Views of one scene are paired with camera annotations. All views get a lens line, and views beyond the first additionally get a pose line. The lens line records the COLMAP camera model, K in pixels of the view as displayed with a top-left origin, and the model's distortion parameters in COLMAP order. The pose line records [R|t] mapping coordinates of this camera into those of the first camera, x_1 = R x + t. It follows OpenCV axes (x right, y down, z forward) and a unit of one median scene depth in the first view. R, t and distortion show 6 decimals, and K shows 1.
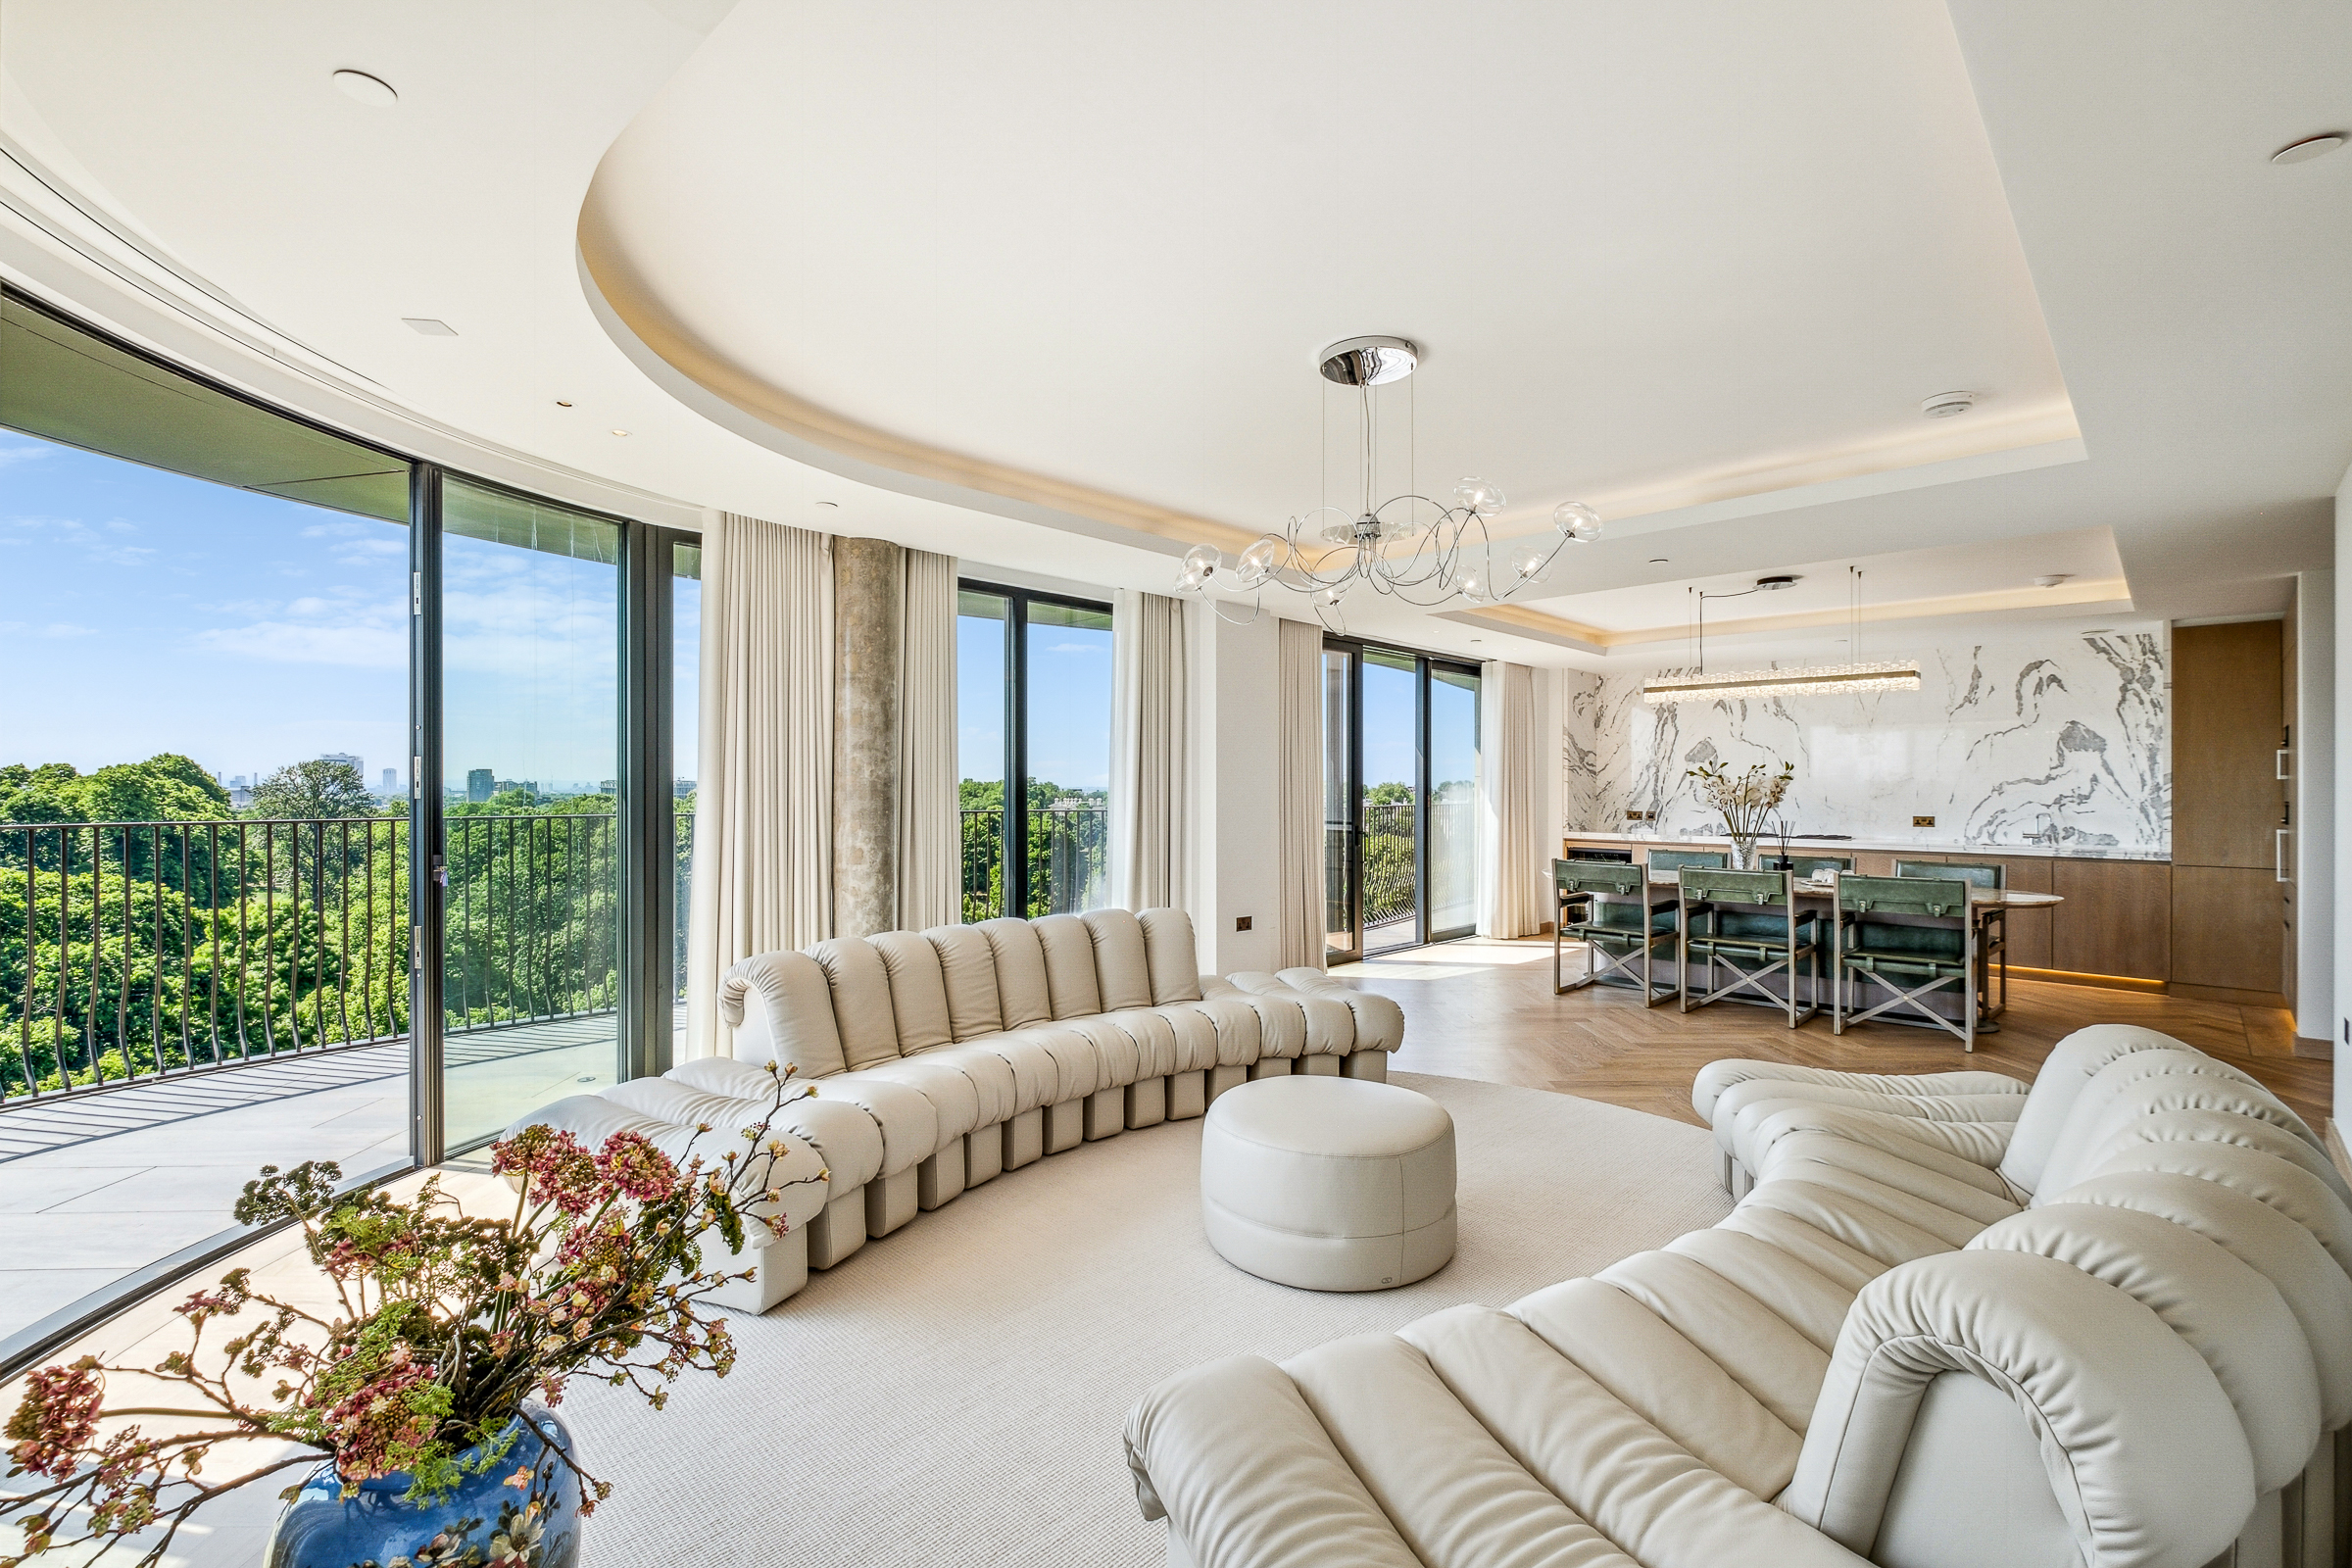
lens RADIAL K [[1023.7, 0, 1176.0], [0, 1023.7, 784.0], [0, 0, 1]] dist [-0.003576, -0.000453]
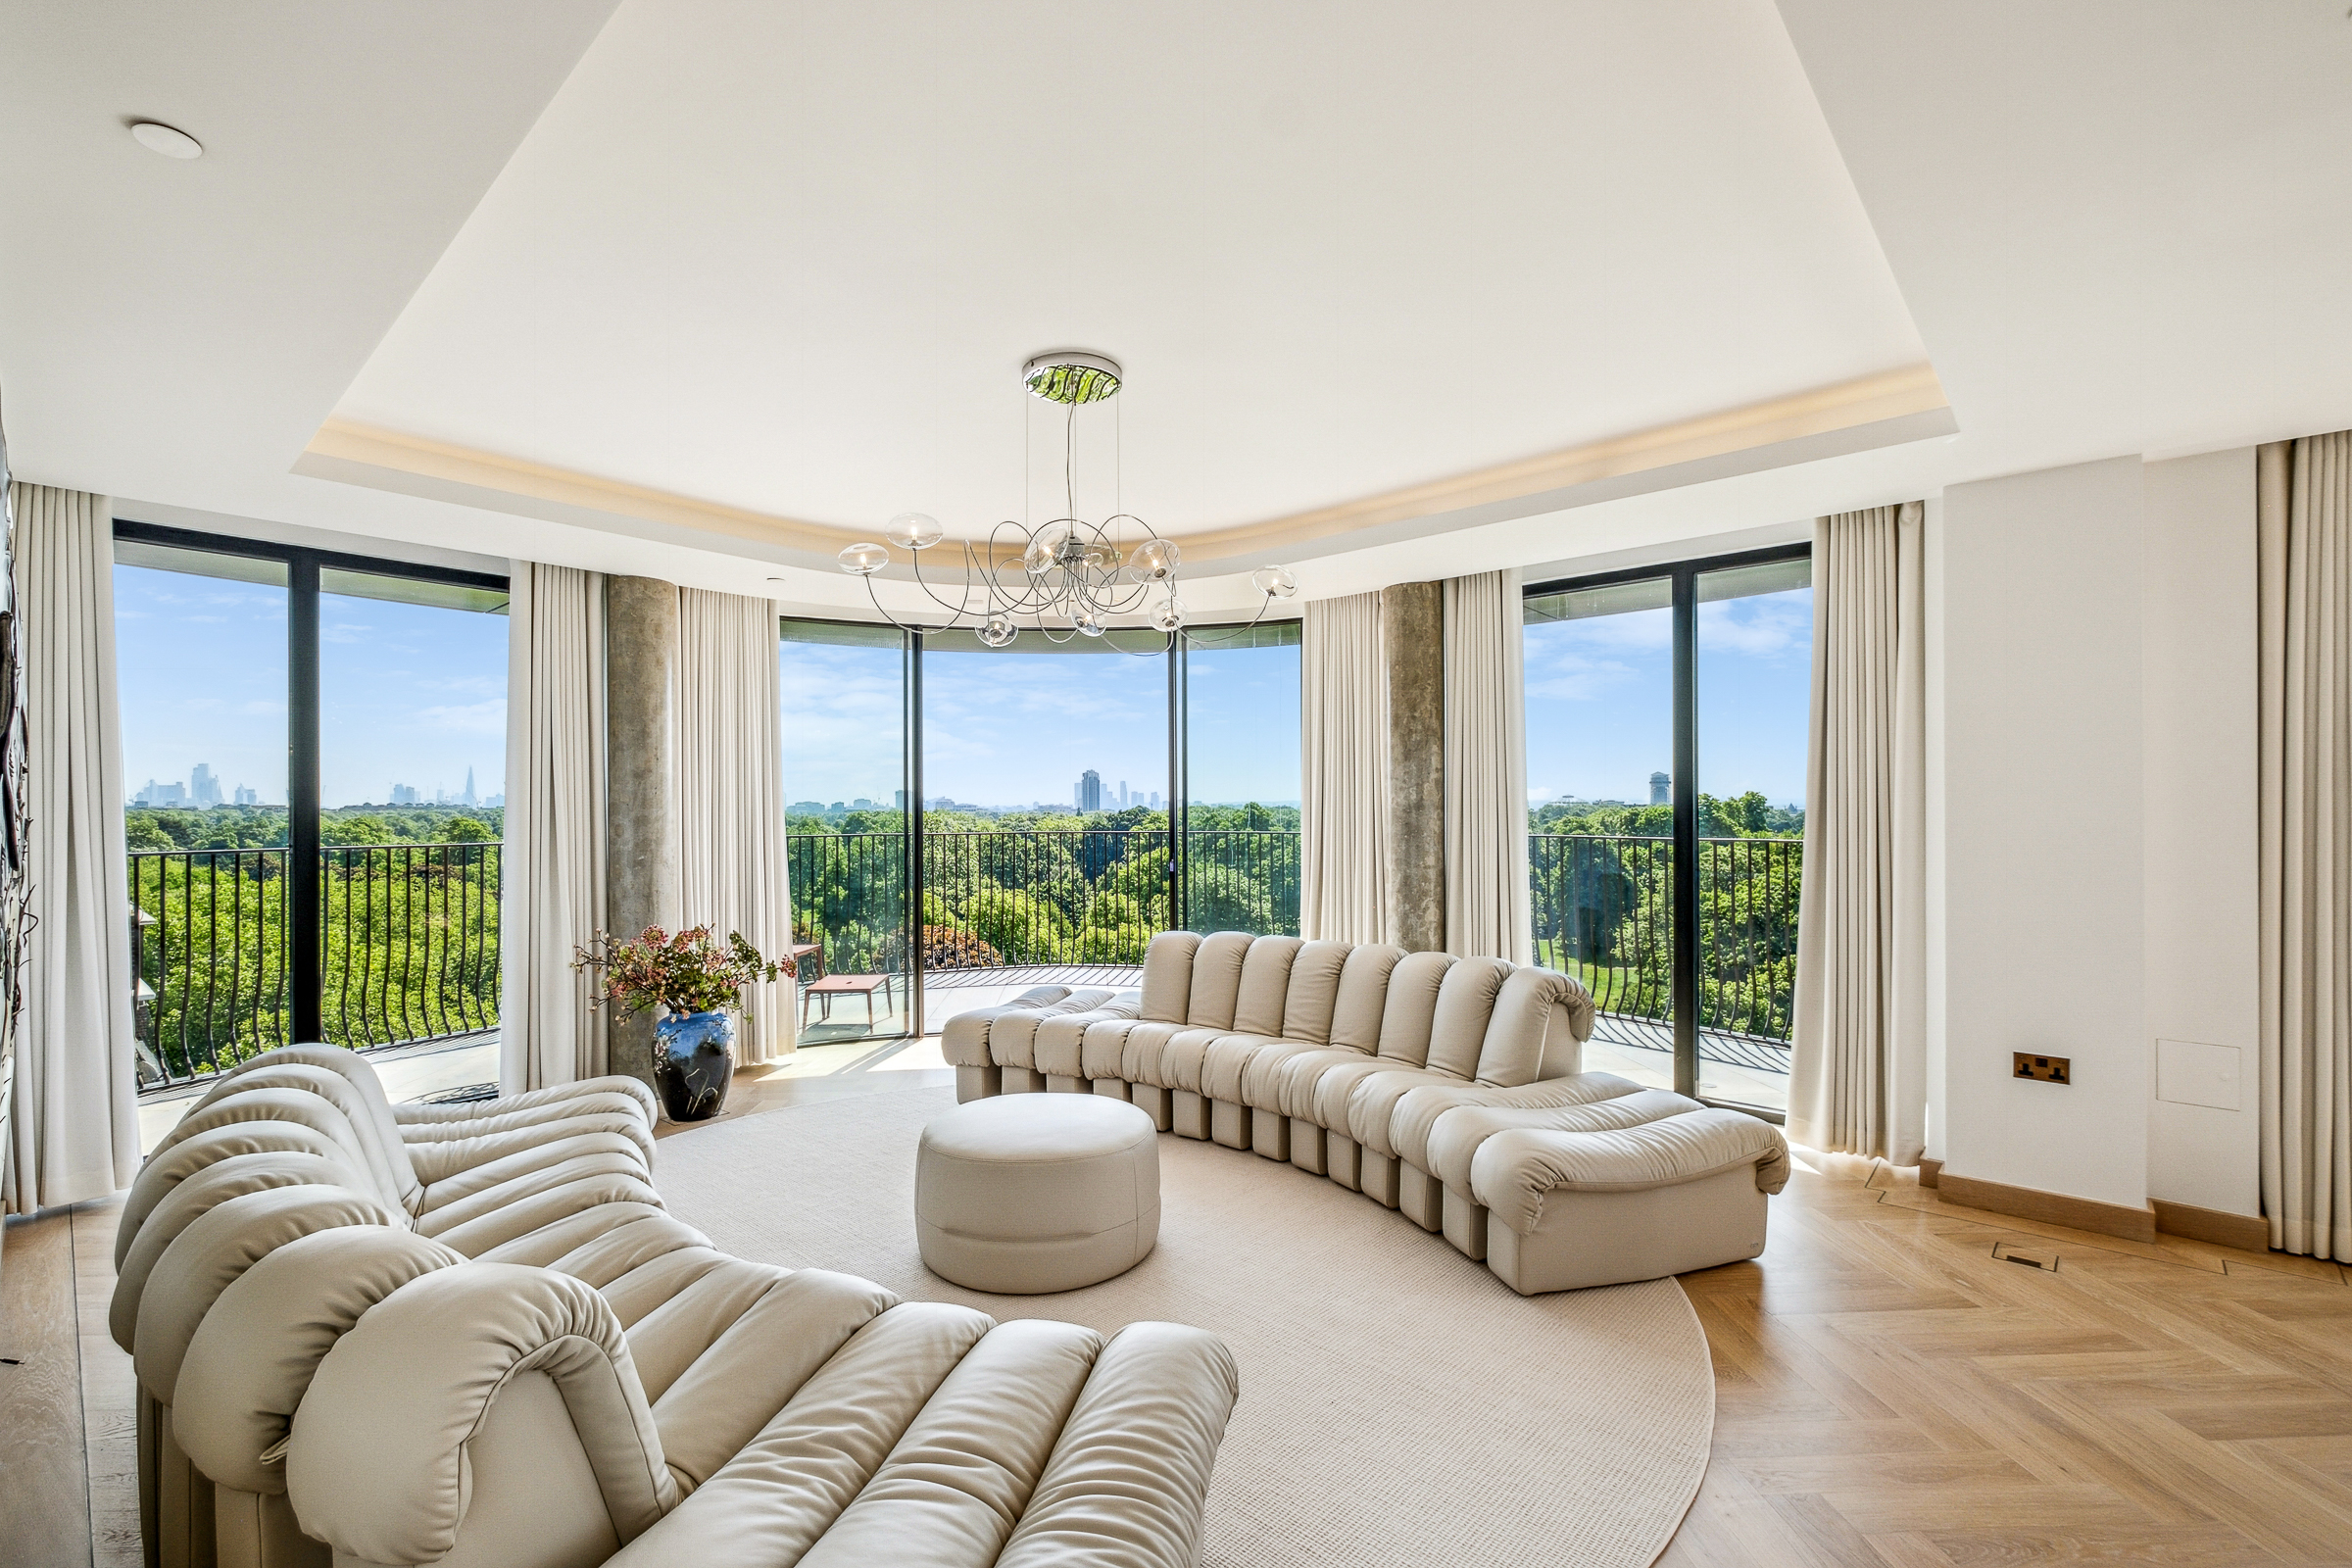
lens RADIAL K [[1014.3, 0, 1159.2], [0, 1014.3, 806.5], [0, 0, 1]] dist [0.001998, 0.000000]
pose [[0.046994, -0.003249, -0.998890, 0.481363], [0.006795, 0.999973, -0.002933, -0.001582], [0.998872, -0.006650, 0.047015, 0.430705]]
